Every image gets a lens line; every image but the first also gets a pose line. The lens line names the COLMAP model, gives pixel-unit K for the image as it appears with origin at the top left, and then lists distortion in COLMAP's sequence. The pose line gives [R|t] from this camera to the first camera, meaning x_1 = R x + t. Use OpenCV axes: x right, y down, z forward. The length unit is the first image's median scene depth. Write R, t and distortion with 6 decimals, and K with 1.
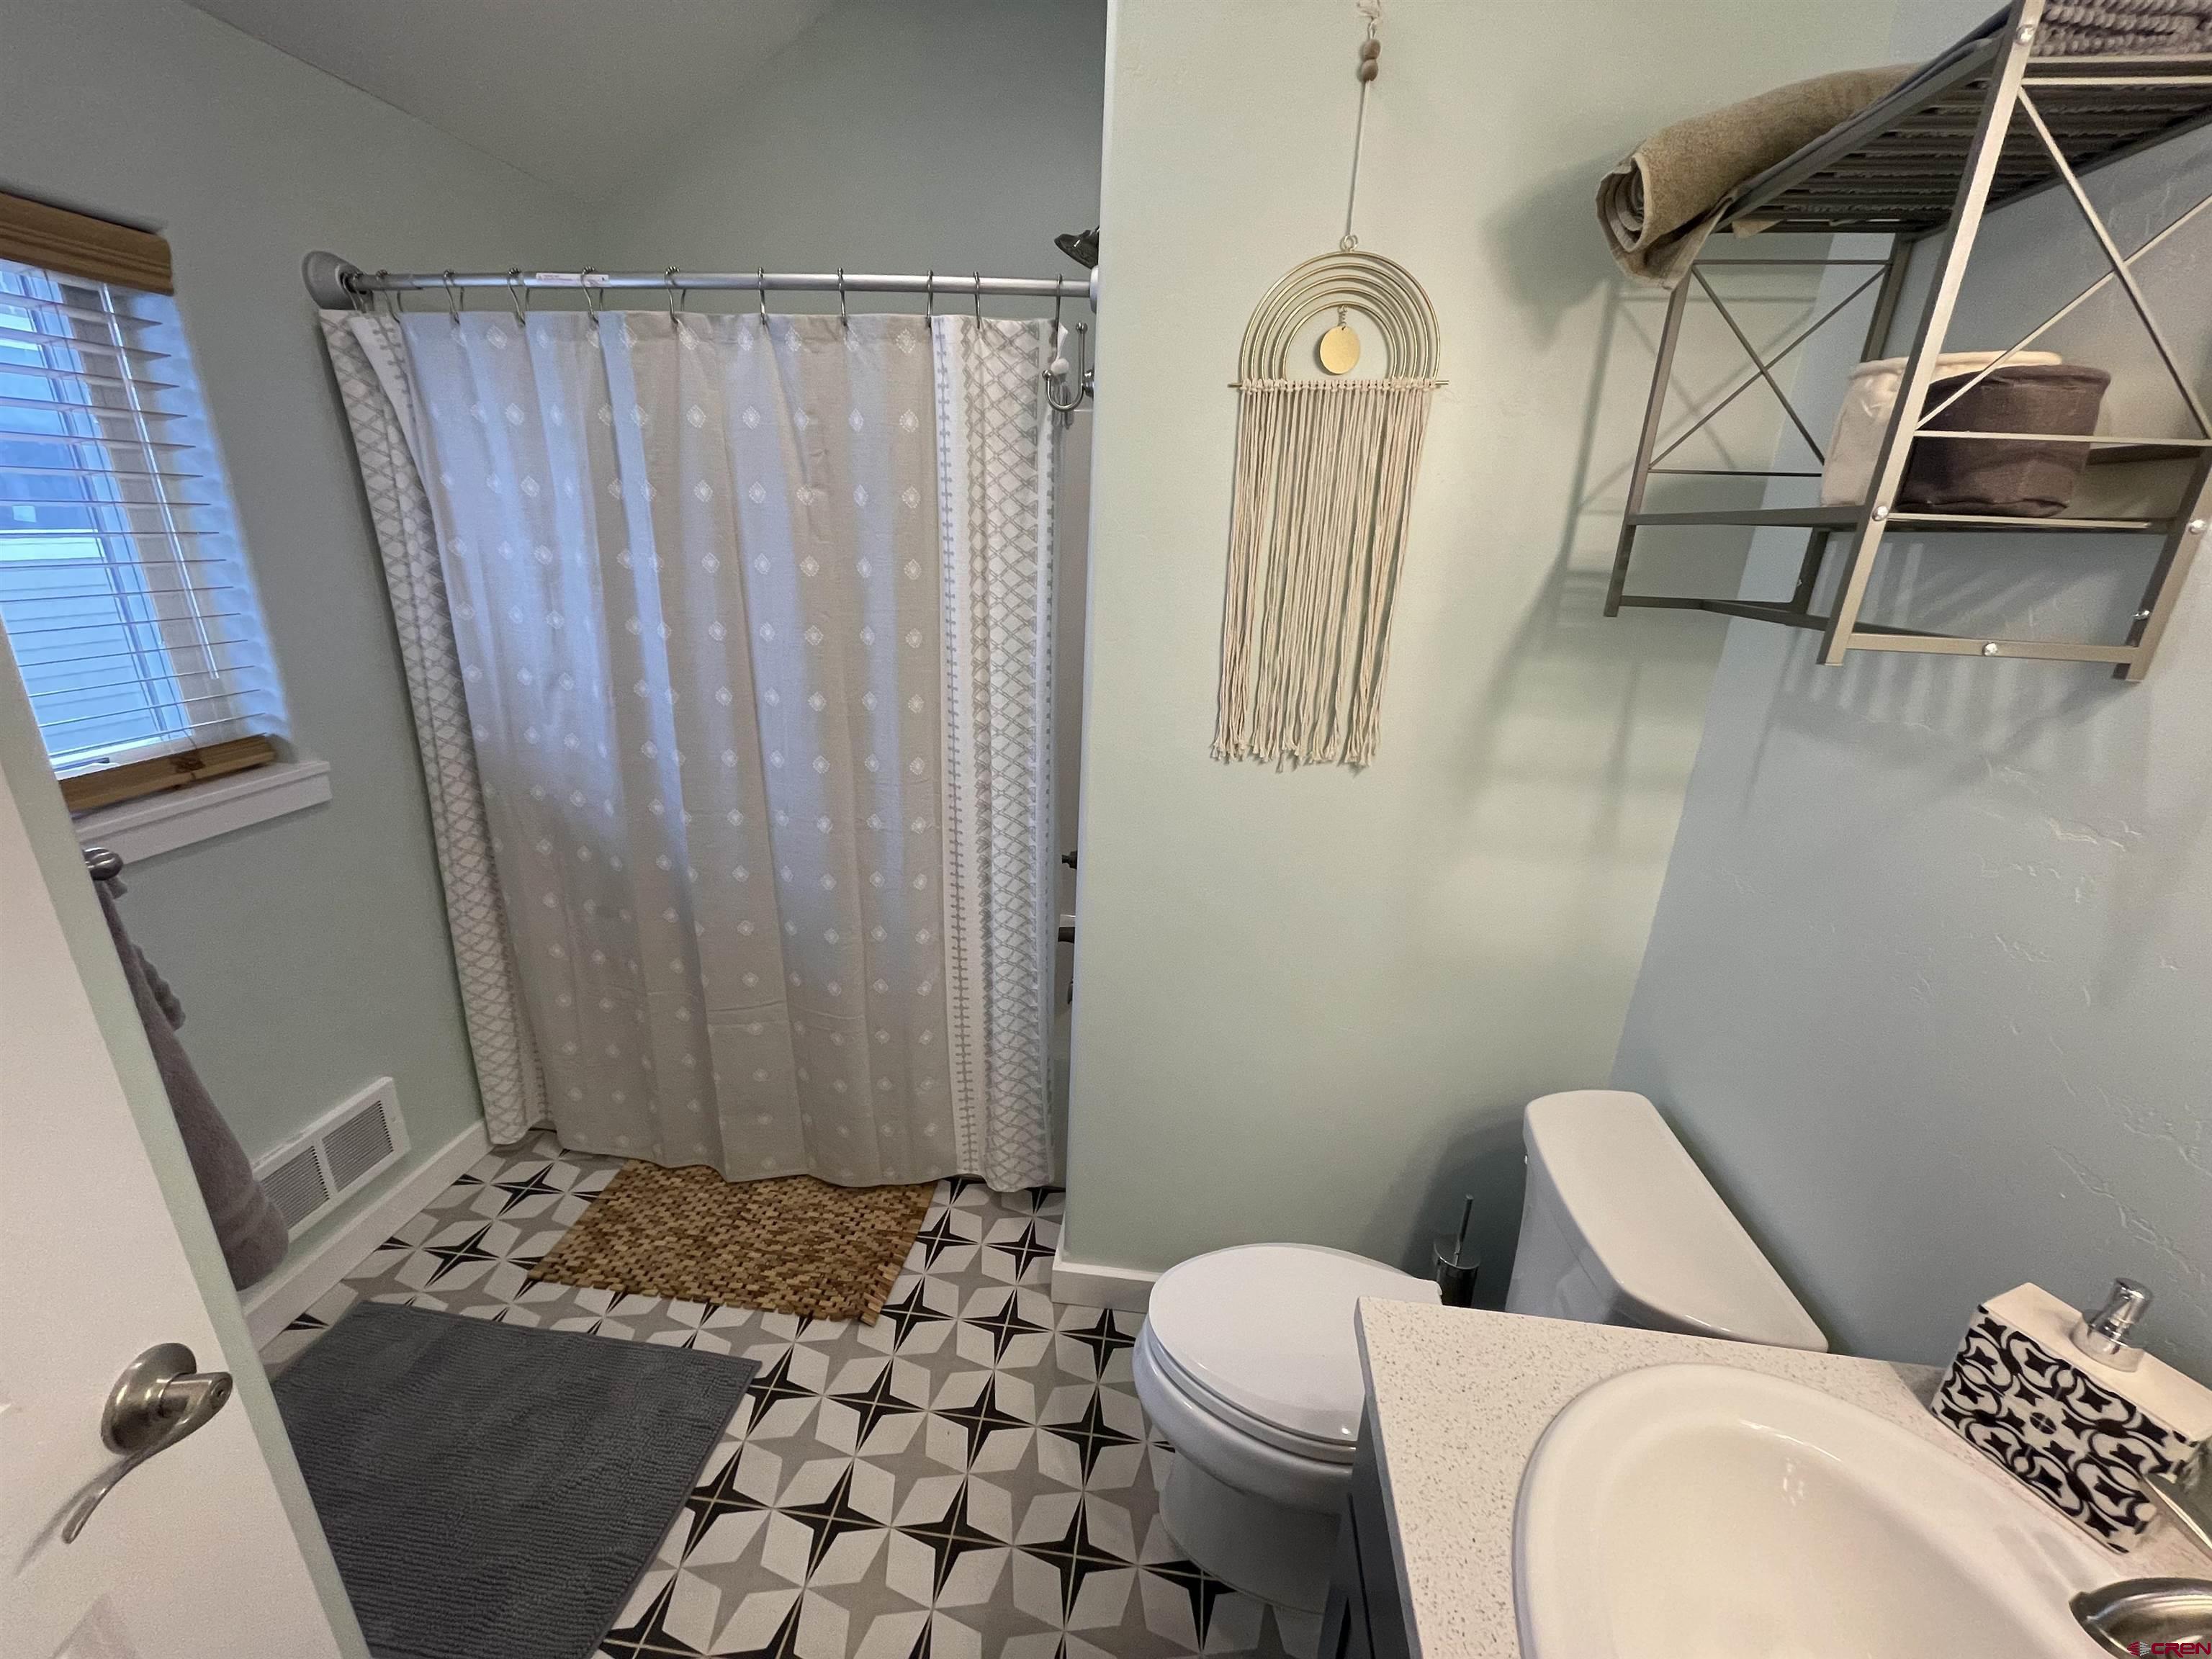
lens RADIAL K [[894.9, 0, 1105.2], [0, 894.9, 824.3], [0, 0, 1]] dist [-0.002567, -0.000134]
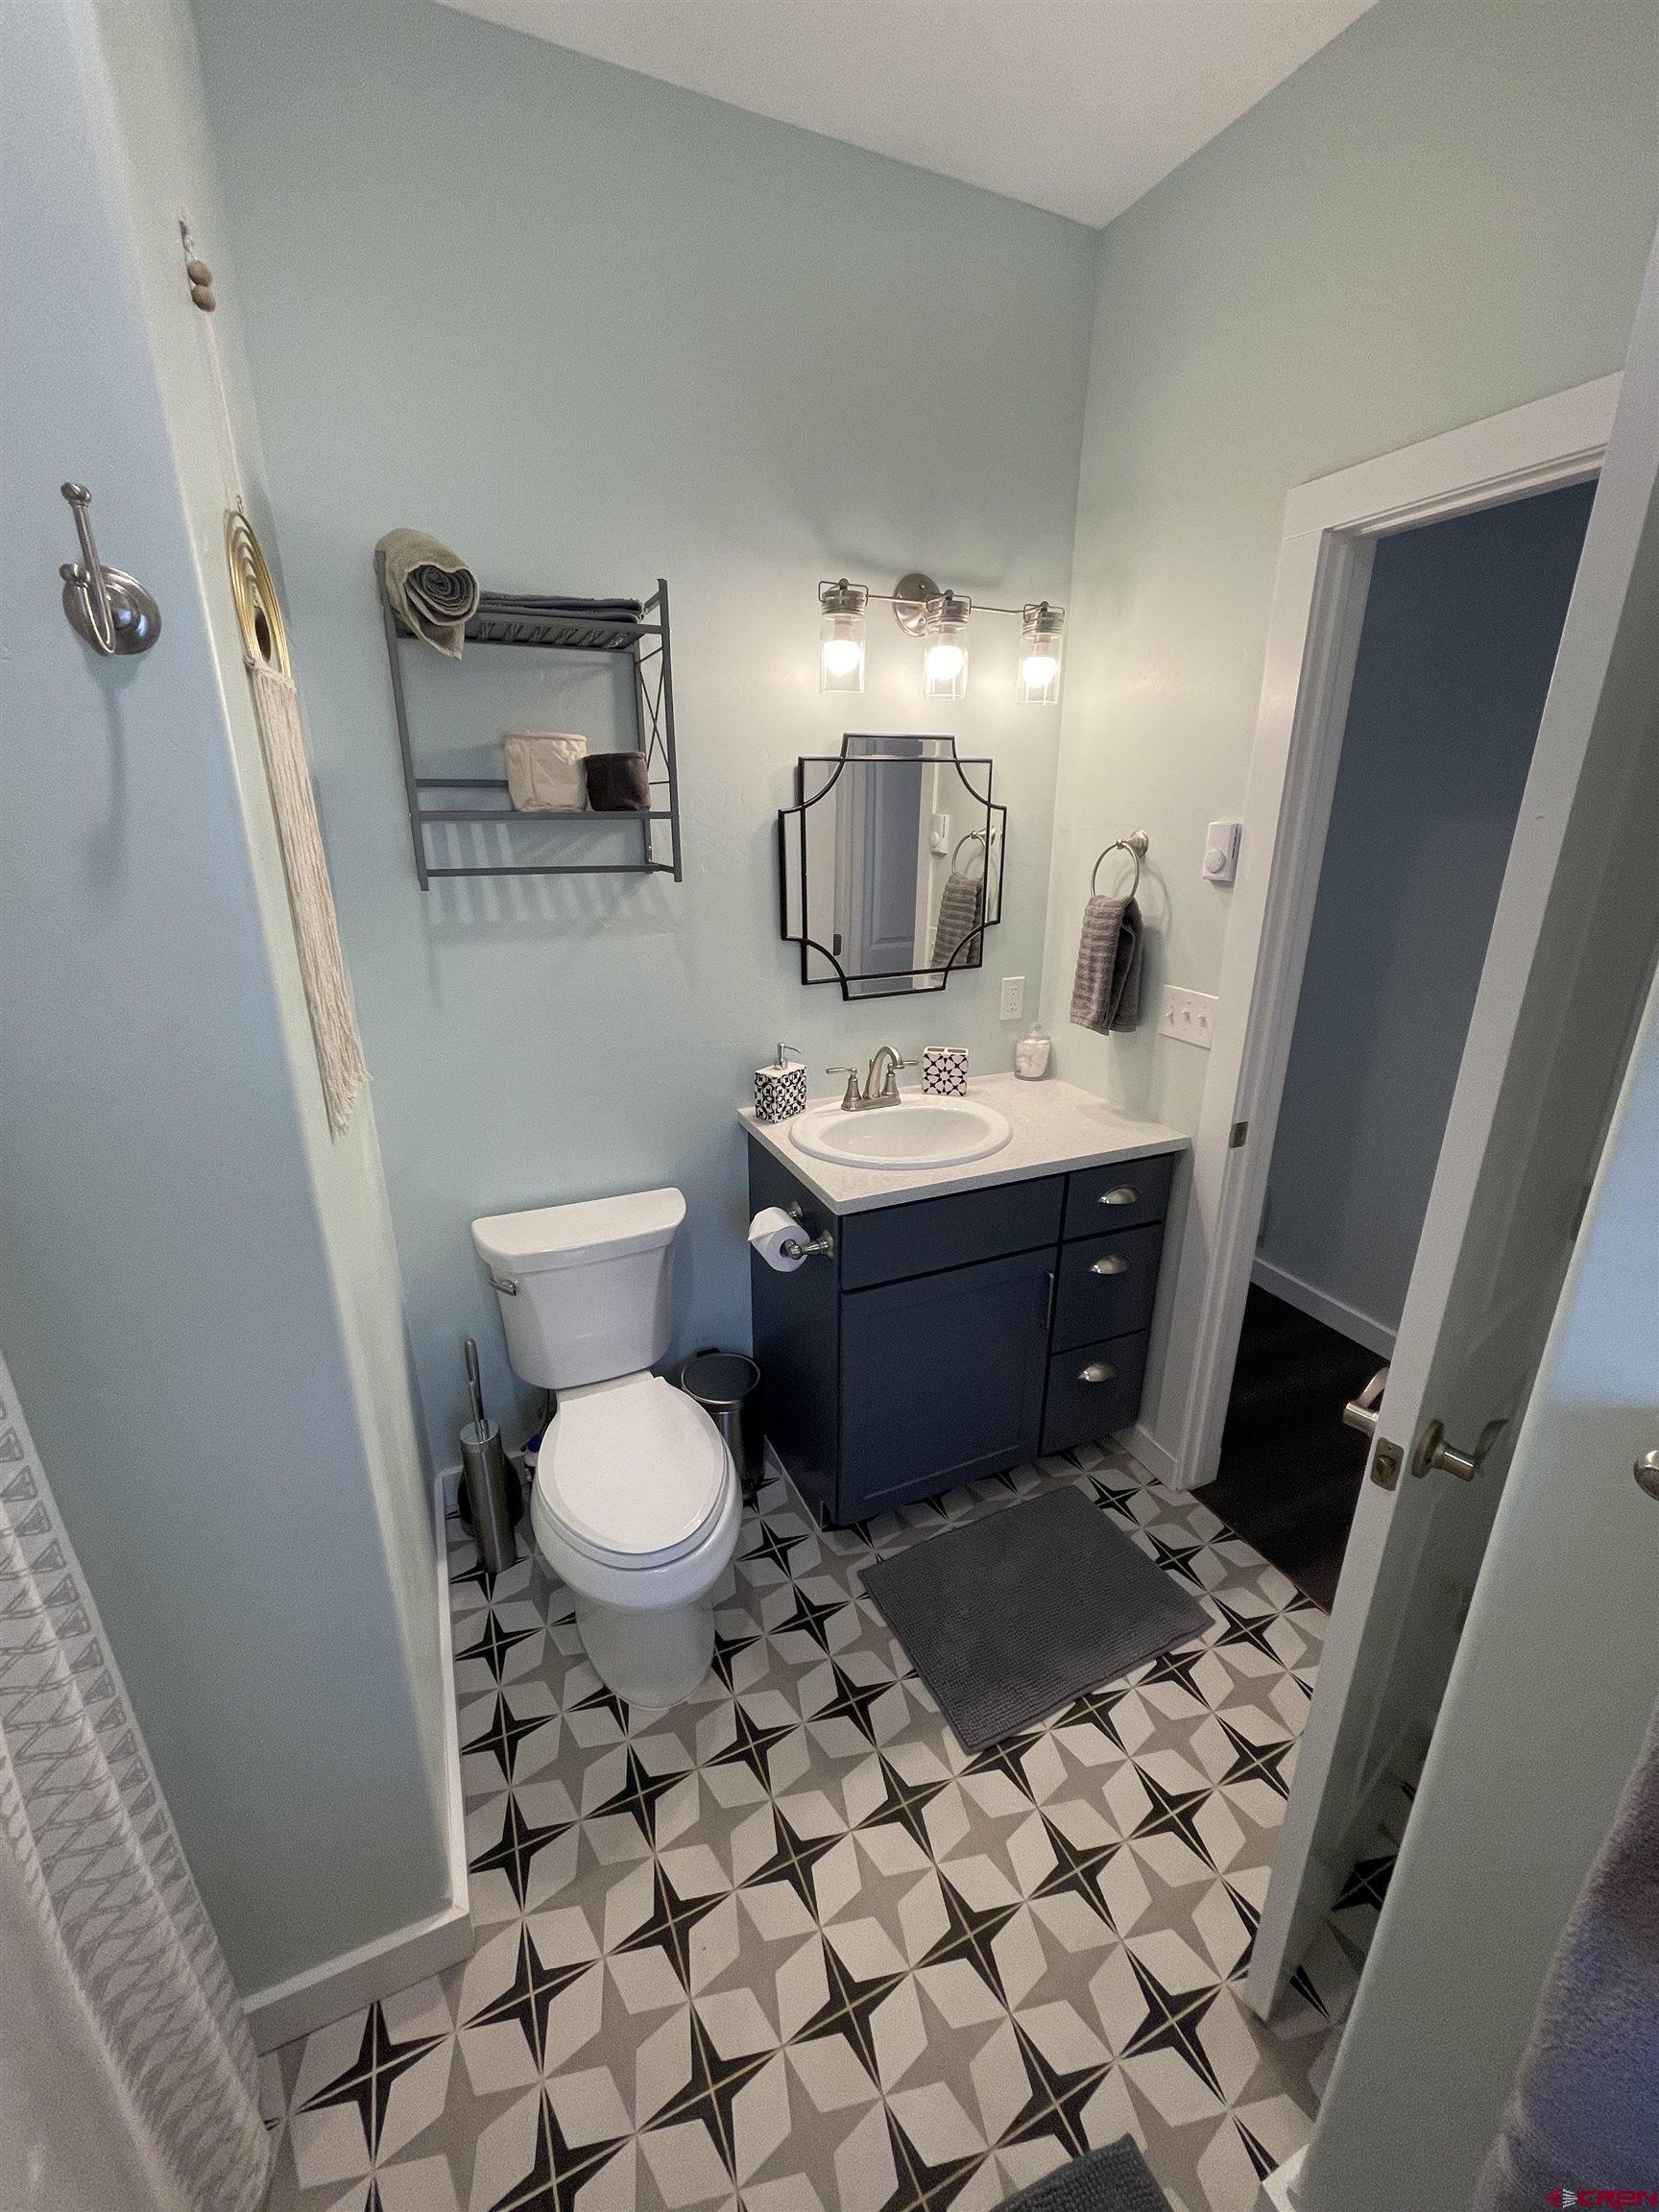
lens RADIAL K [[894.9, 0, 829.5], [0, 894.9, 1106.0], [0, 0, 1]] dist [-0.002567, -0.000134]
pose [[-0.525944, -0.299694, 0.795969, -0.755463], [0.250687, 0.839664, 0.481789, -0.385603], [-0.812735, 0.452933, -0.366487, 0.984128]]
